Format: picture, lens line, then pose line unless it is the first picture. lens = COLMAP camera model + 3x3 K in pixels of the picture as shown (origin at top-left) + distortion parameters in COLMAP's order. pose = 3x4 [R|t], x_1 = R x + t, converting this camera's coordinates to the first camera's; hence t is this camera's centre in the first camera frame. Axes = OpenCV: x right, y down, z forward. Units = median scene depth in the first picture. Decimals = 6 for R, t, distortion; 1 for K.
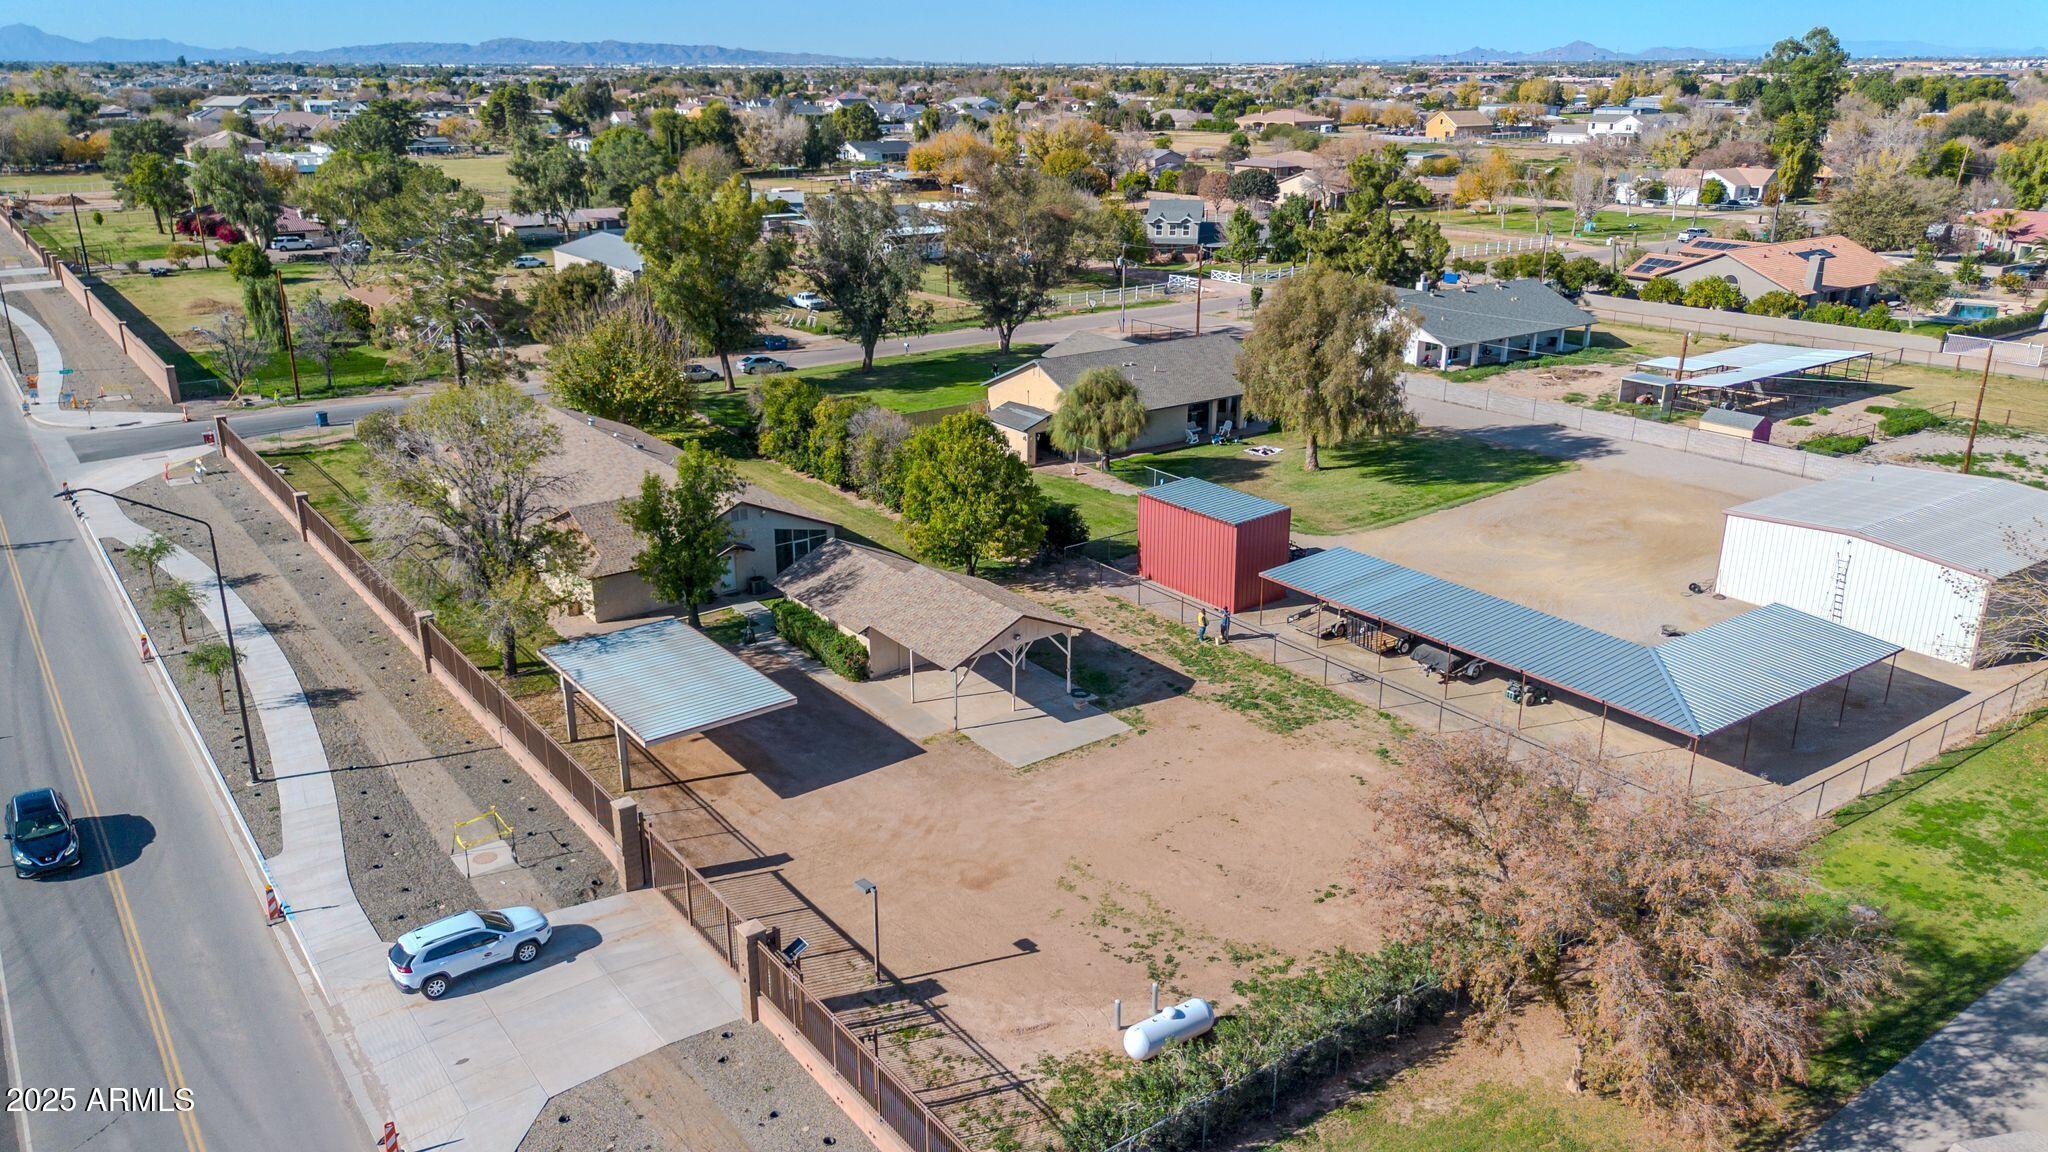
lens RADIAL K [[1453.4, 0, 1024.0], [0, 1453.4, 576.0], [0, 0, 1]] dist [0.087235, -0.110245]
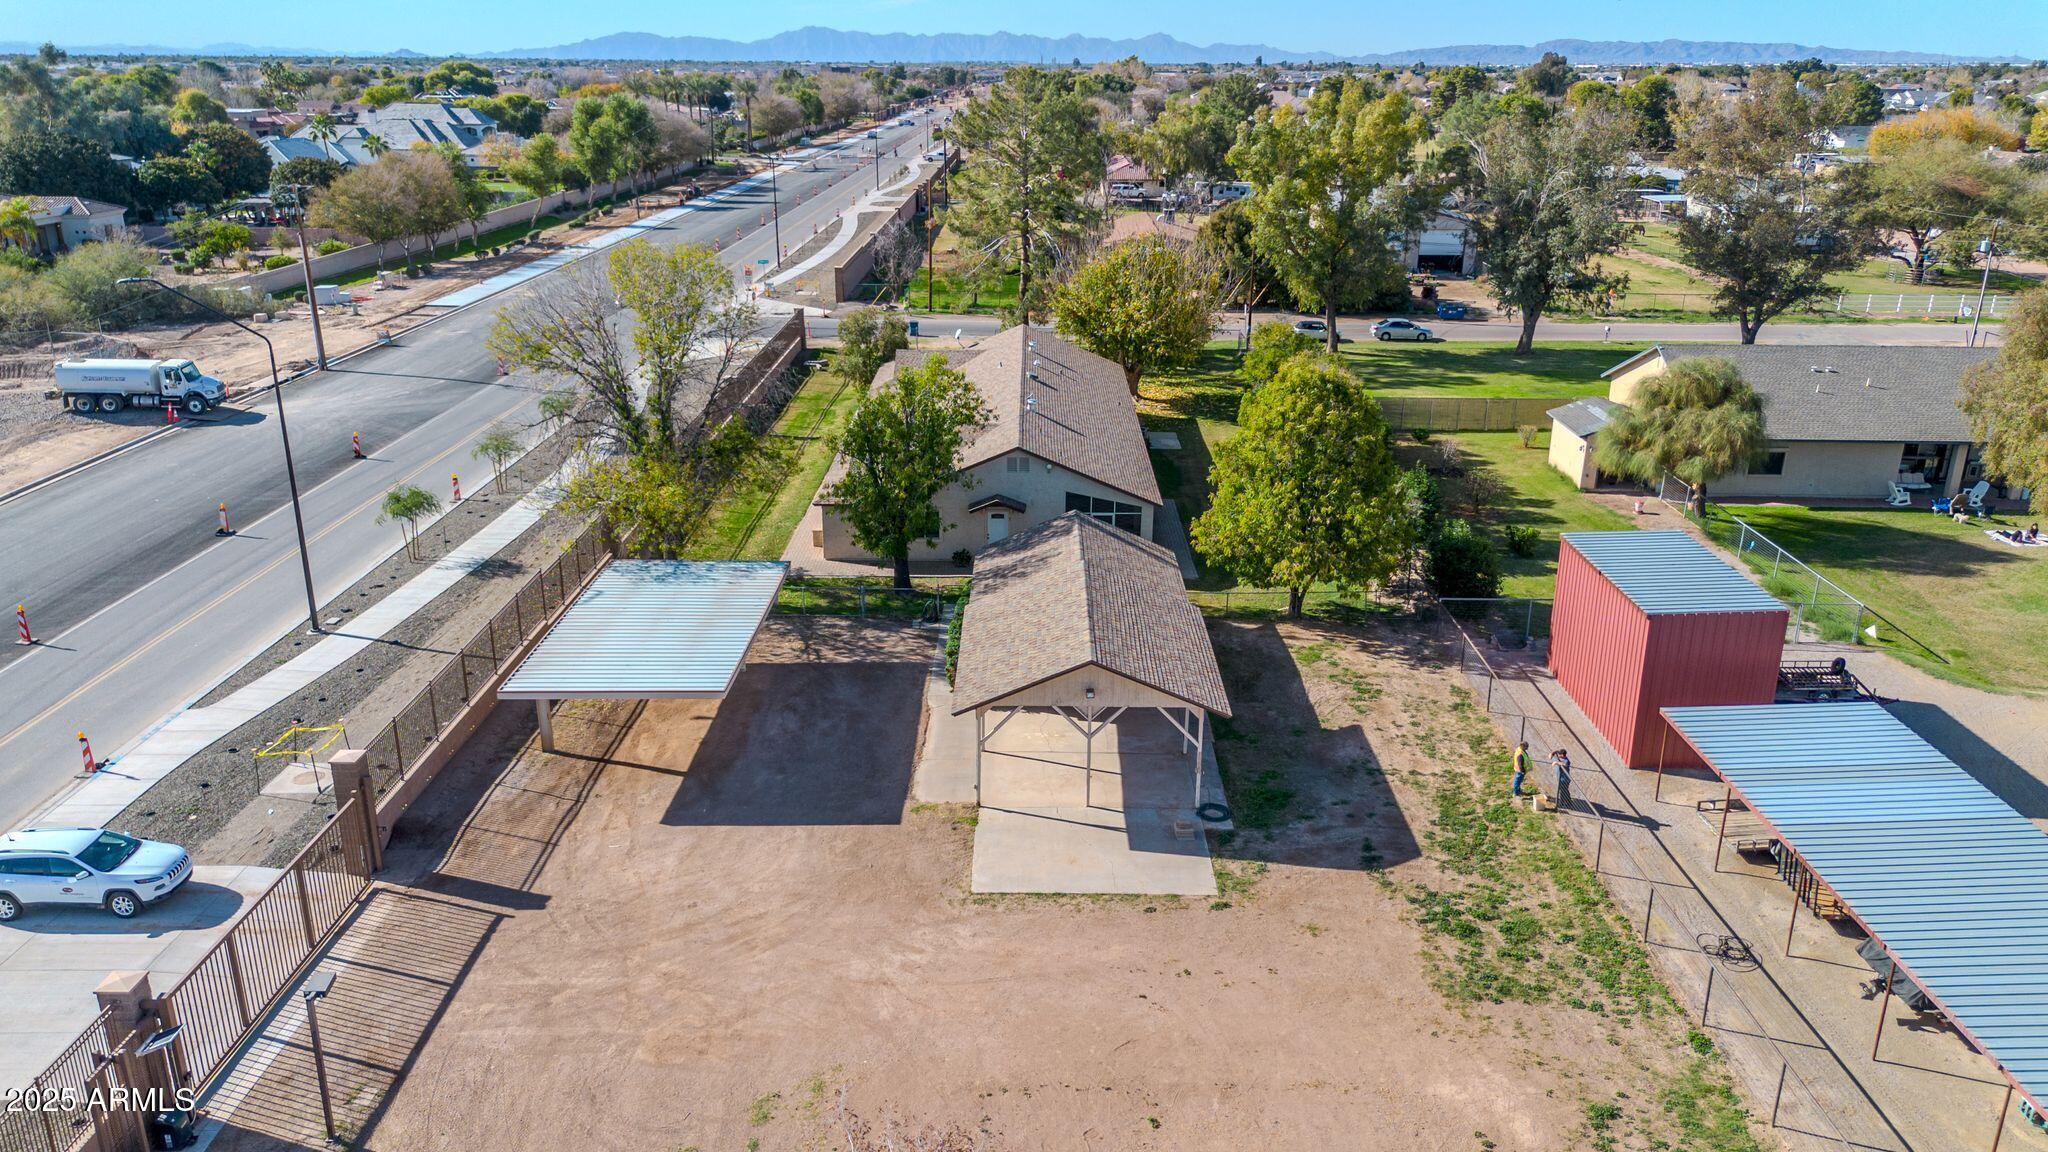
lens RADIAL K [[1453.4, 0, 1024.0], [0, 1453.4, 576.0], [0, 0, 1]] dist [0.087235, -0.110245]
pose [[0.794349, 0.207282, -0.571003, 0.281782], [-0.208213, 0.975946, 0.064627, -0.037162], [0.570664, 0.067554, 0.818400, 0.405881]]
